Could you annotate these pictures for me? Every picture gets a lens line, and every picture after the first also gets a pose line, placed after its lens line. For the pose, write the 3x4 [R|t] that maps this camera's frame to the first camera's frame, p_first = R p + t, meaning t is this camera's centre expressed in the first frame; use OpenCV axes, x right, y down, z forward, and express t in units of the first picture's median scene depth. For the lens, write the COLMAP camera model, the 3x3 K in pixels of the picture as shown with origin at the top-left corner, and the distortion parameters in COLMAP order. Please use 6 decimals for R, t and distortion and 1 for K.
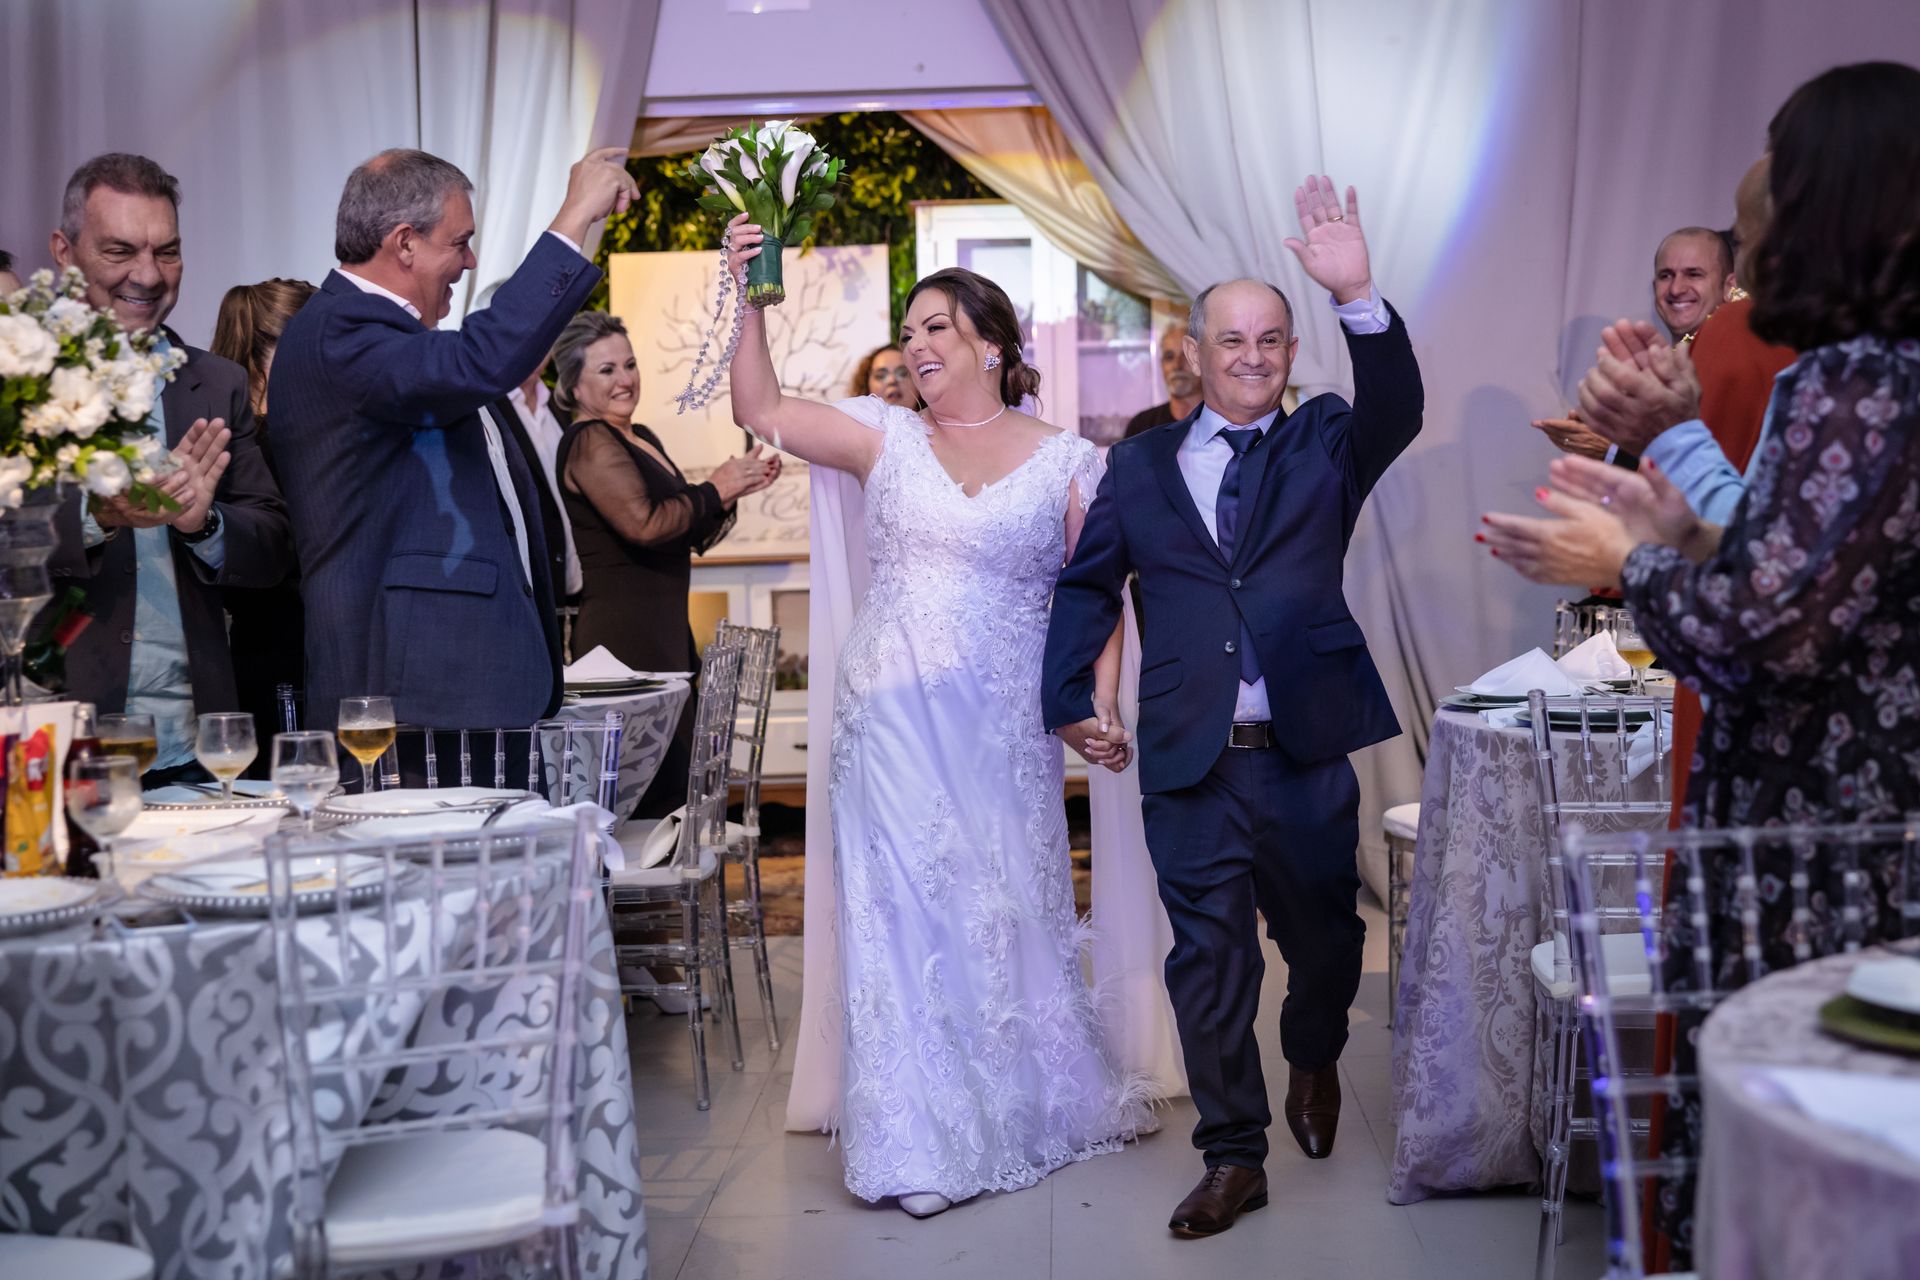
lens RADIAL K [[2989.4, 0, 960.0], [0, 2989.4, 640.0], [0, 0, 1]] dist [0.008770, 0.050930]
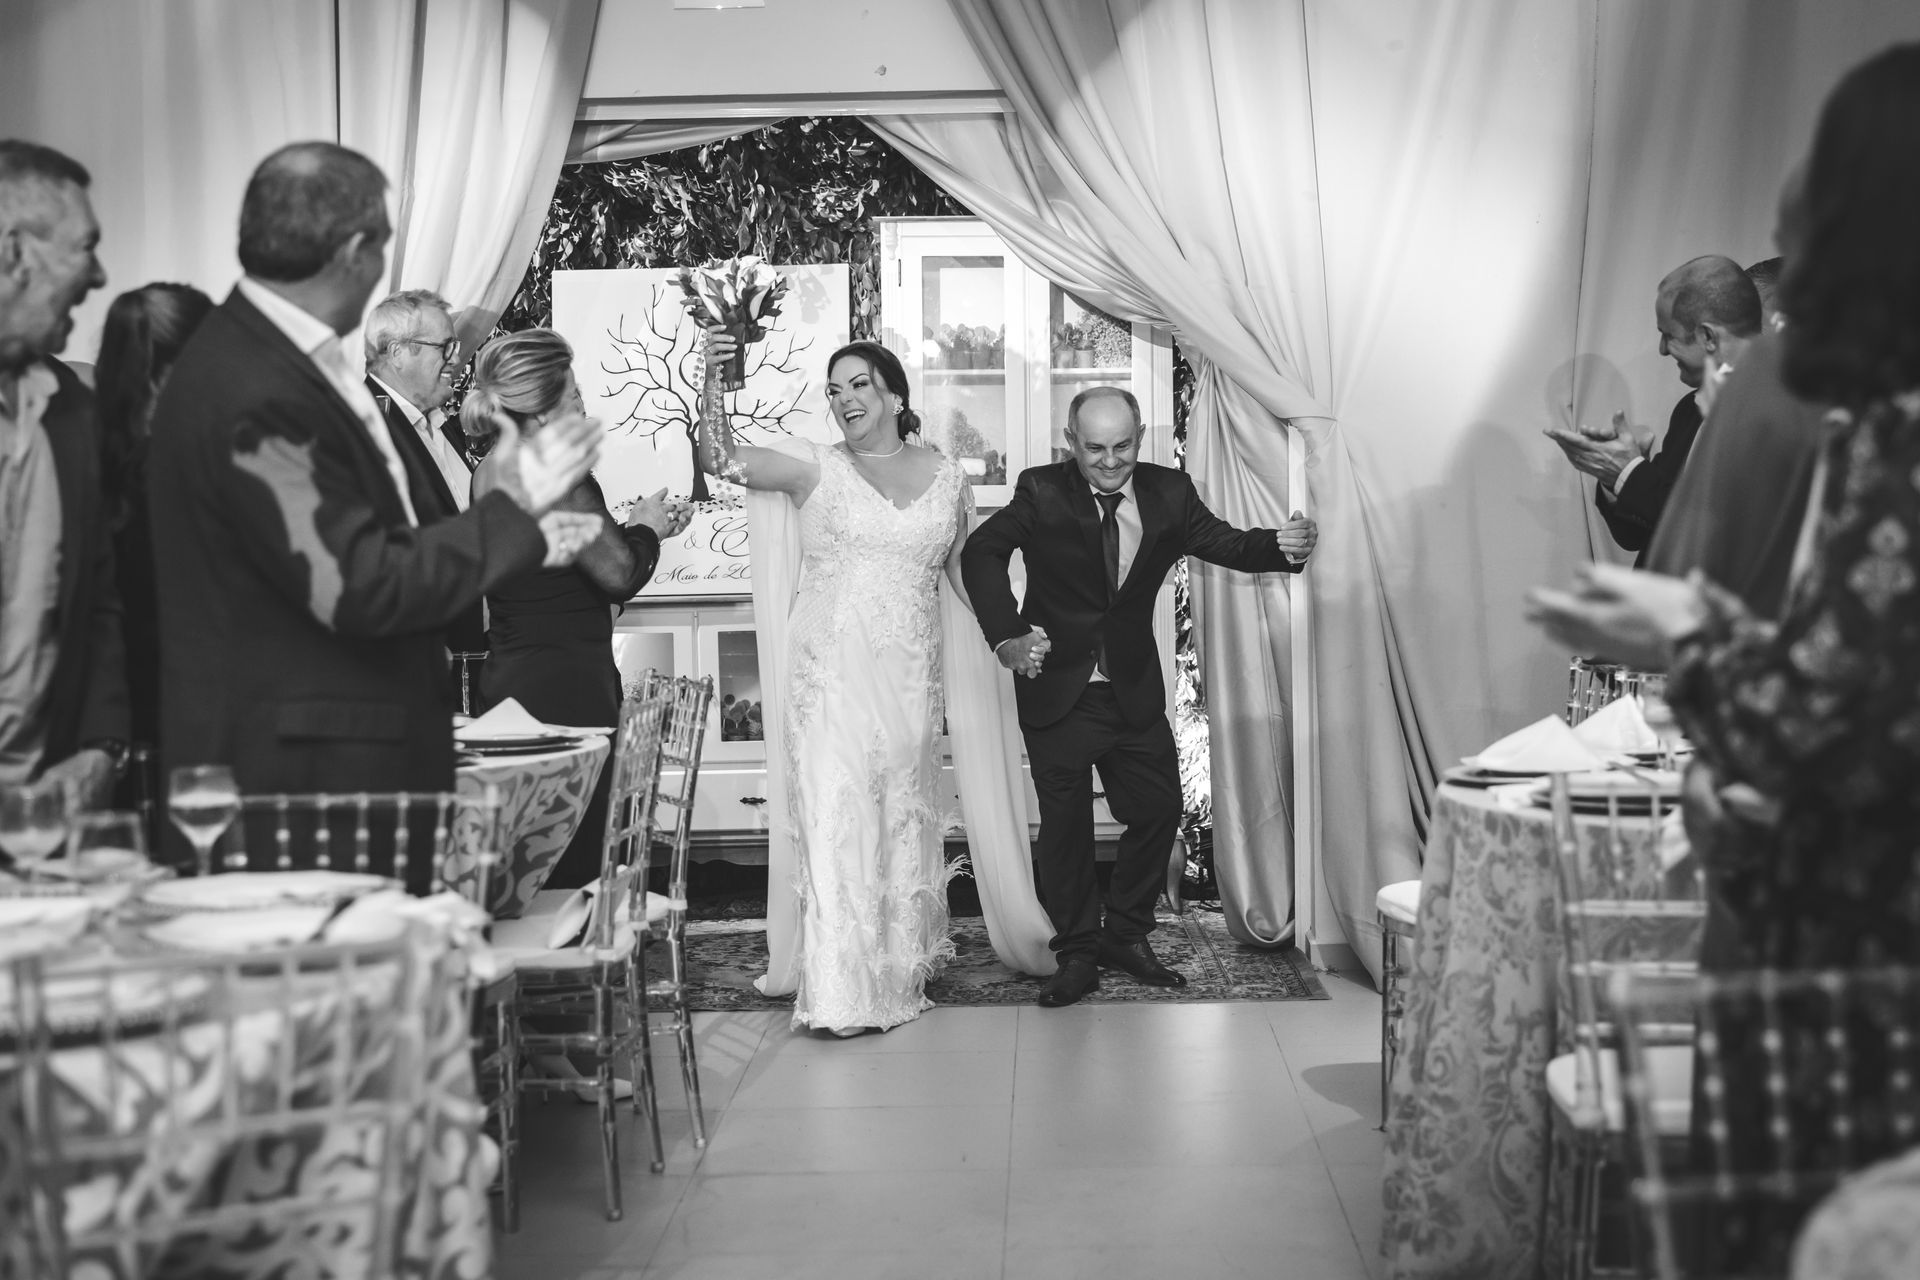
lens RADIAL K [[2989.4, 0, 960.0], [0, 2989.4, 640.0], [0, 0, 1]] dist [0.008770, 0.050930]
pose [[0.999947, 0.009782, 0.003235, 0.012853], [-0.009750, 0.999903, -0.009905, -0.008486], [-0.003331, 0.009873, 0.999946, 0.104020]]
